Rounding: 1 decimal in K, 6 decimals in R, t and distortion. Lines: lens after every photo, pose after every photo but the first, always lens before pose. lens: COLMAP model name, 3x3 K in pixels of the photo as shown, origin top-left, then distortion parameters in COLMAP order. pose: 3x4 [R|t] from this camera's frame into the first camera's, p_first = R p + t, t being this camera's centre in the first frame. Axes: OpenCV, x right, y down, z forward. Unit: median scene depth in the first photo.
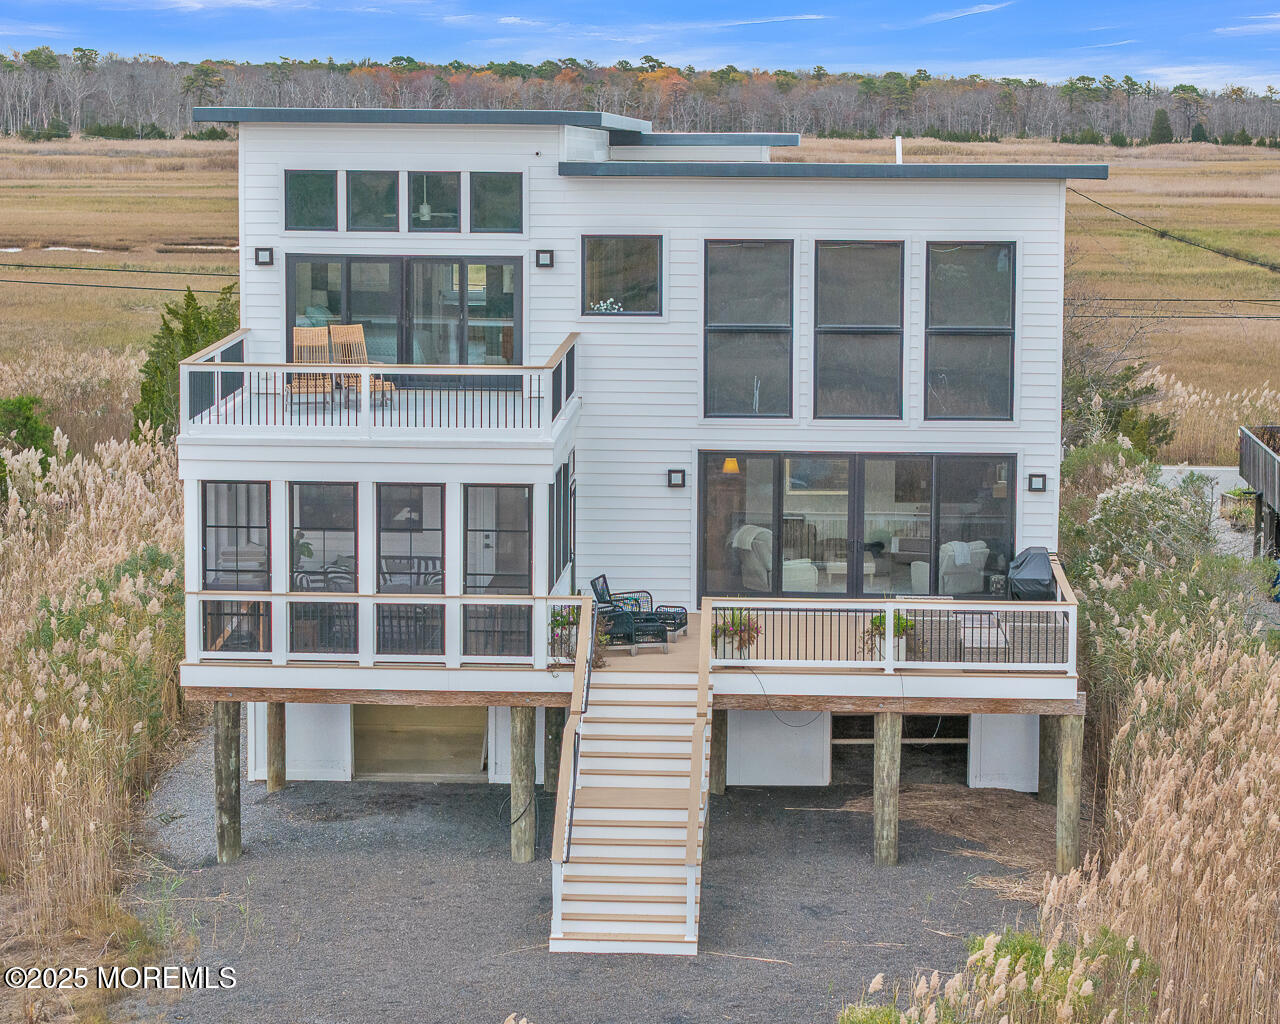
lens RADIAL K [[3179.7, 0, 640.9], [0, 3179.7, 510.3], [0, 0, 1]] dist [-0.007240, 0.000000]
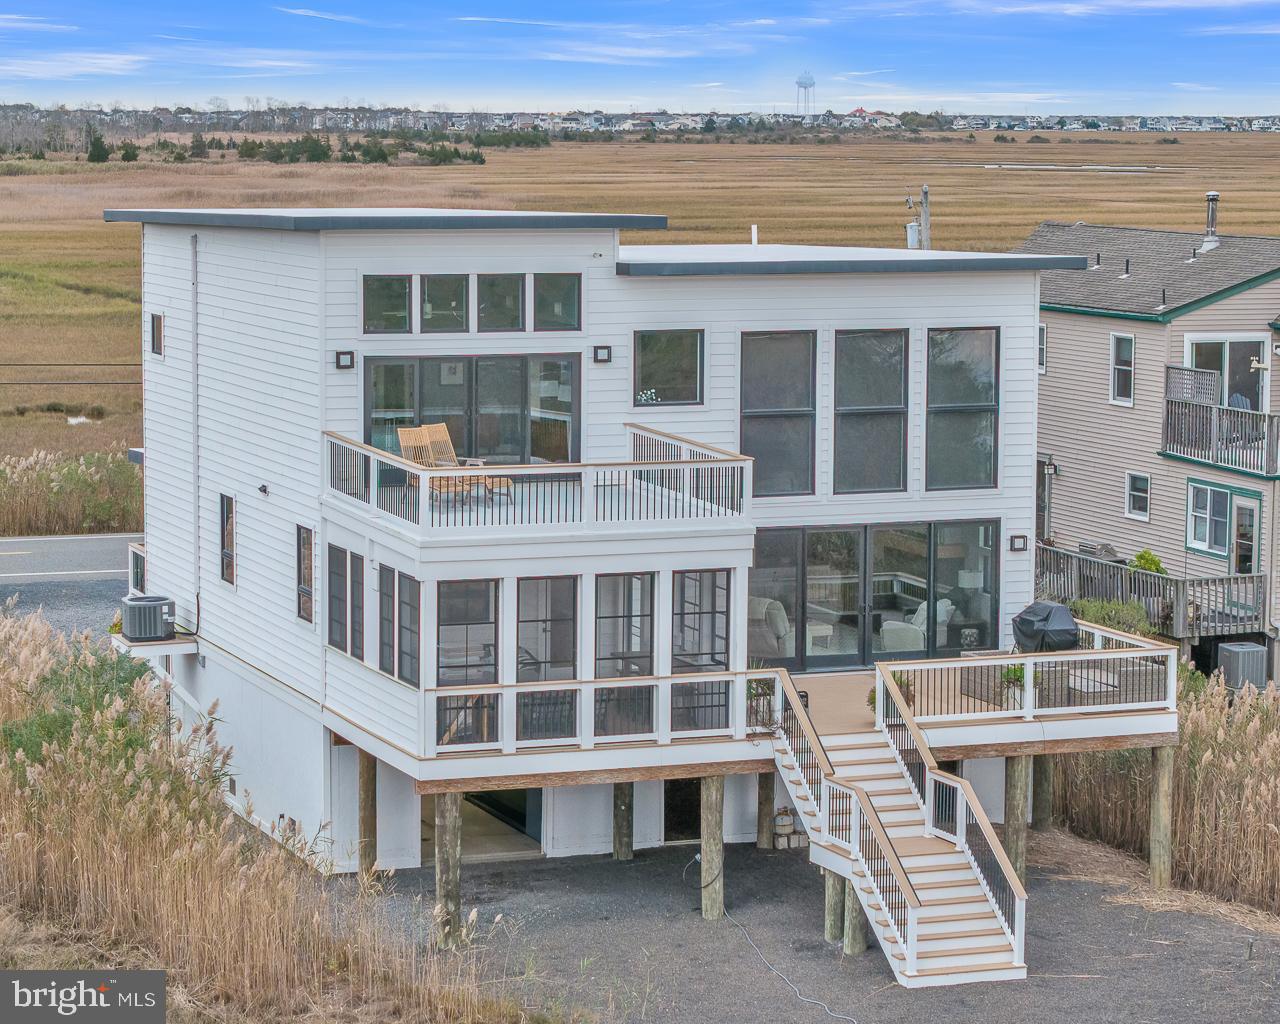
lens RADIAL K [[3504.9, 0, 639.5], [0, 3504.9, 513.4], [0, 0, 1]] dist [0.001368, 0.000000]
pose [[0.919575, -0.046773, 0.390120, -0.474717], [0.052398, 0.998619, -0.003782, -0.021480], [-0.389404, 0.023920, 0.920756, -0.072716]]
